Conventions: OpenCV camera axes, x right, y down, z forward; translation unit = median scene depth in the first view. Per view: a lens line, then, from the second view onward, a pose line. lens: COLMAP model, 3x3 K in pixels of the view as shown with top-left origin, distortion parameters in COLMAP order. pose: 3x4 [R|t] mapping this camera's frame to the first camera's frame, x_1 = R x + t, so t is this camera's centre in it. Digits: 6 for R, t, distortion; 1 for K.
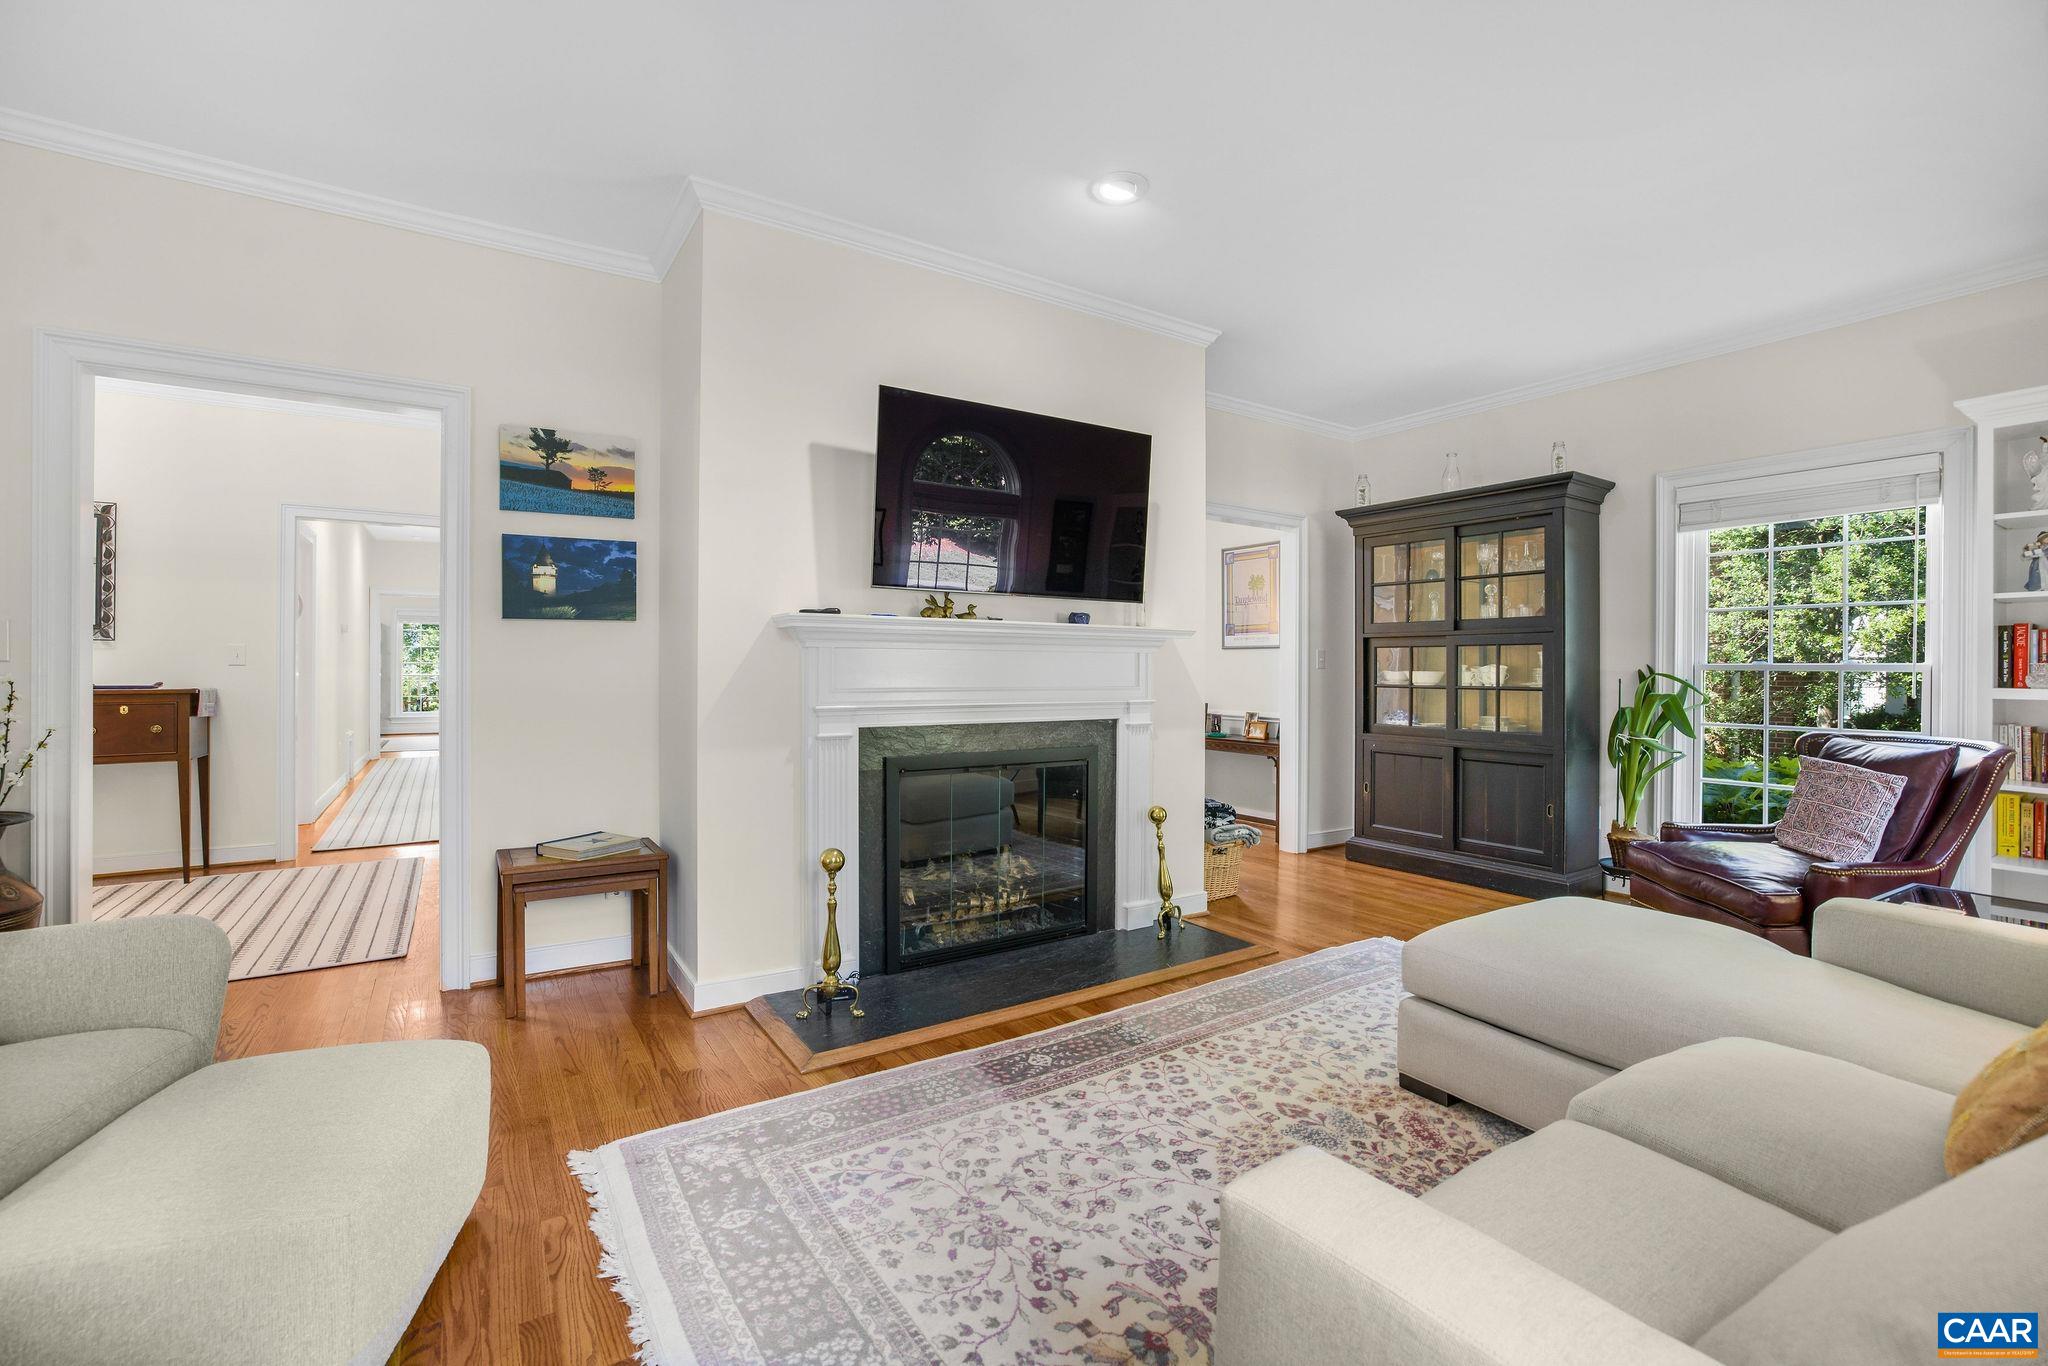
lens RADIAL K [[881.9, 0, 1018.6], [0, 881.9, 680.0], [0, 0, 1]] dist [-0.039848, 0.000466]
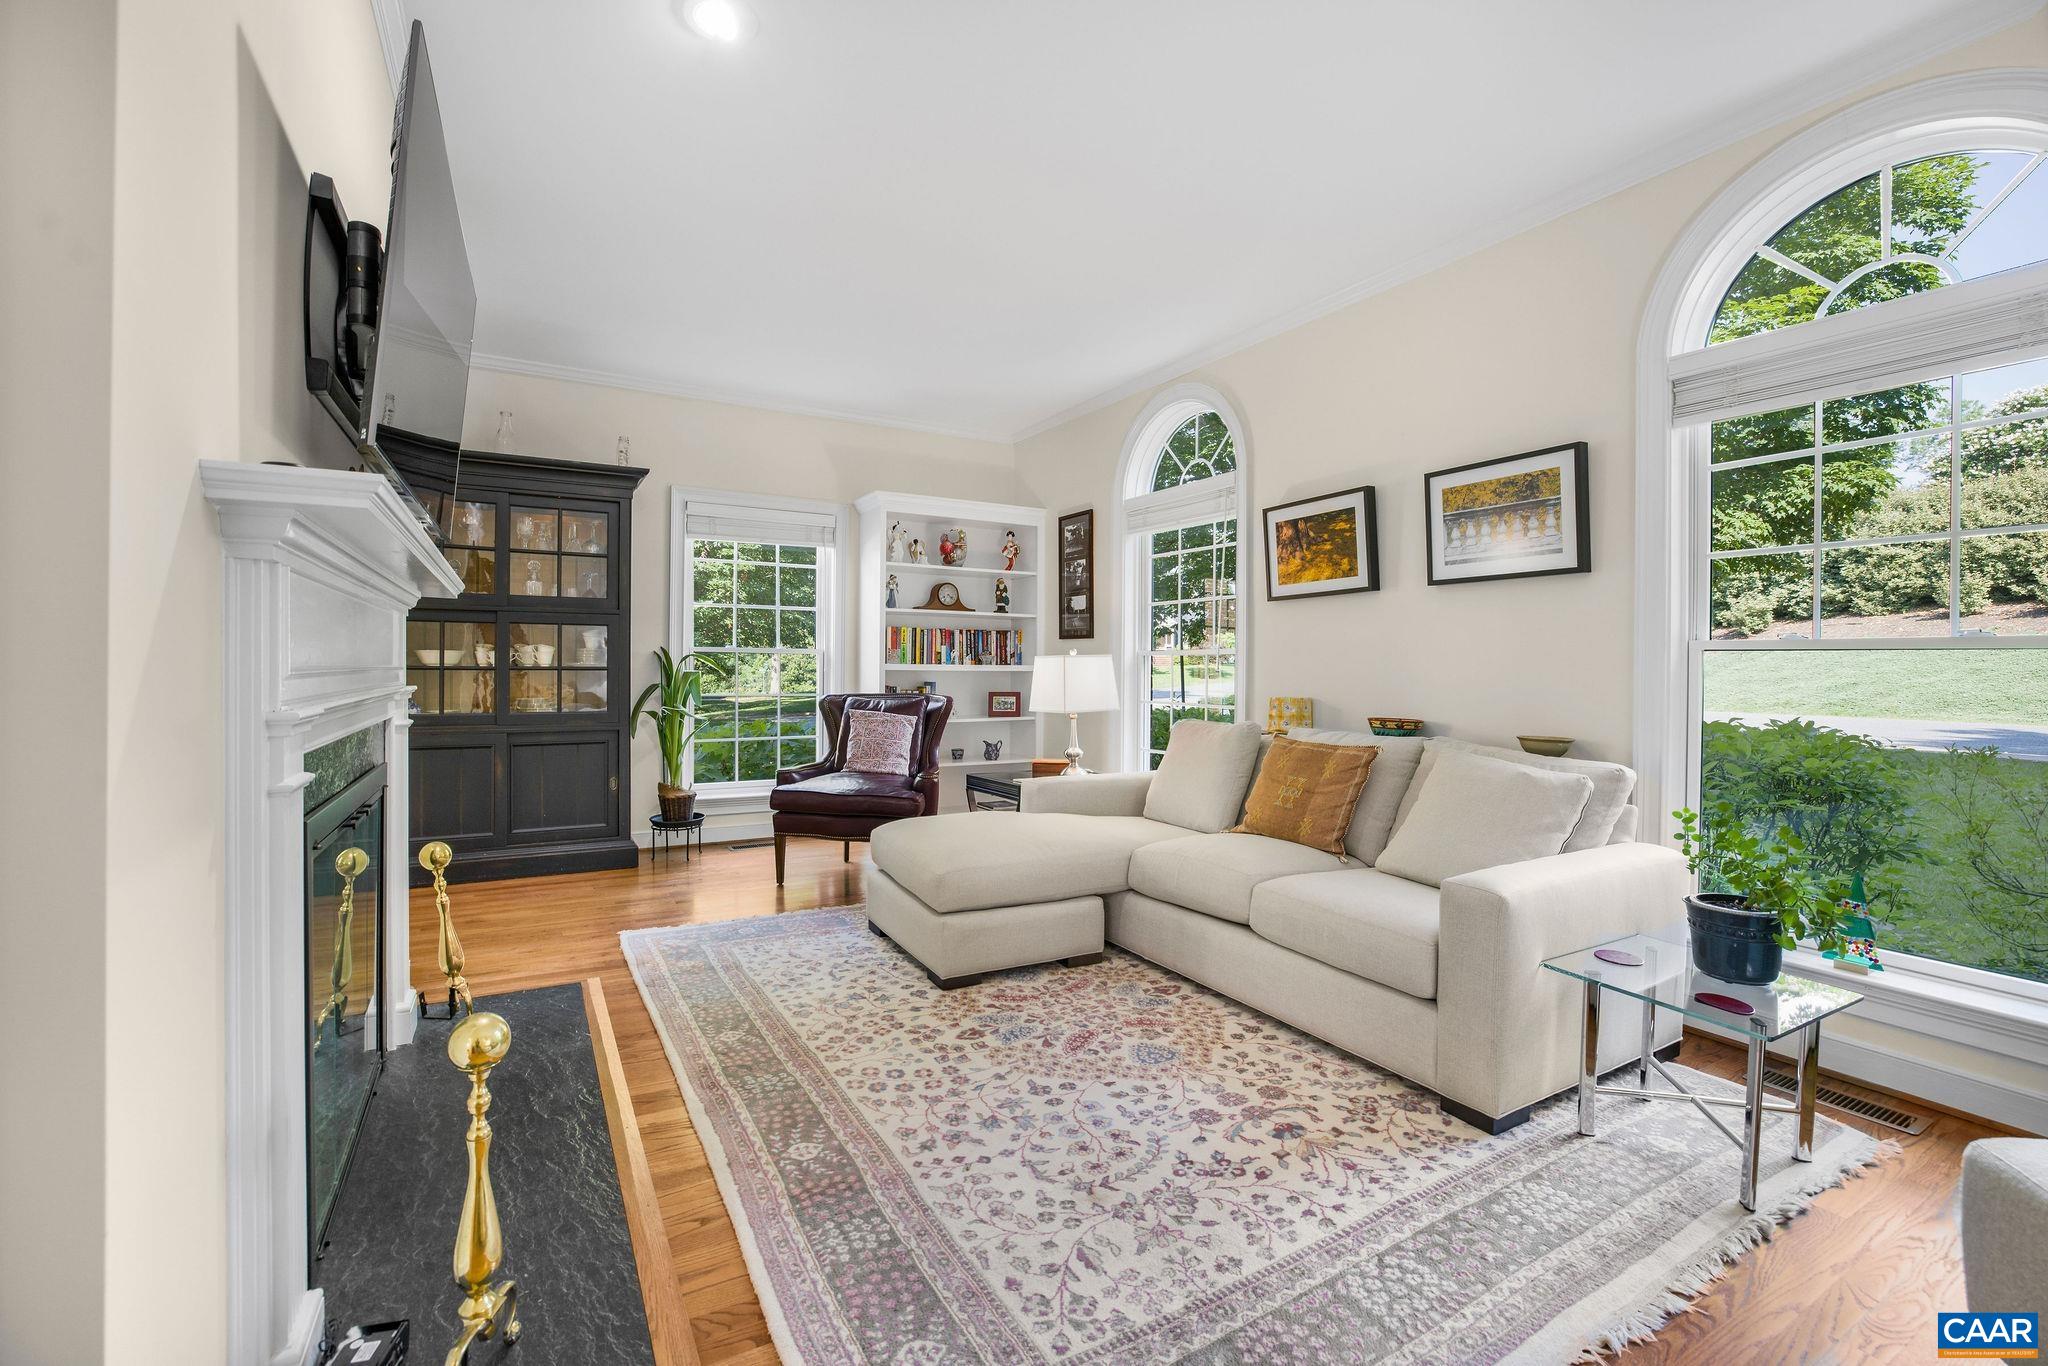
lens RADIAL K [[881.9, 0, 1018.8], [0, 881.9, 668.8], [0, 0, 1]] dist [-0.039848, 0.000466]
pose [[0.046686, -0.005831, 0.998893, -0.809270], [0.005420, 0.999970, 0.005583, 0.015824], [-0.998895, 0.005153, 0.046716, 0.880634]]
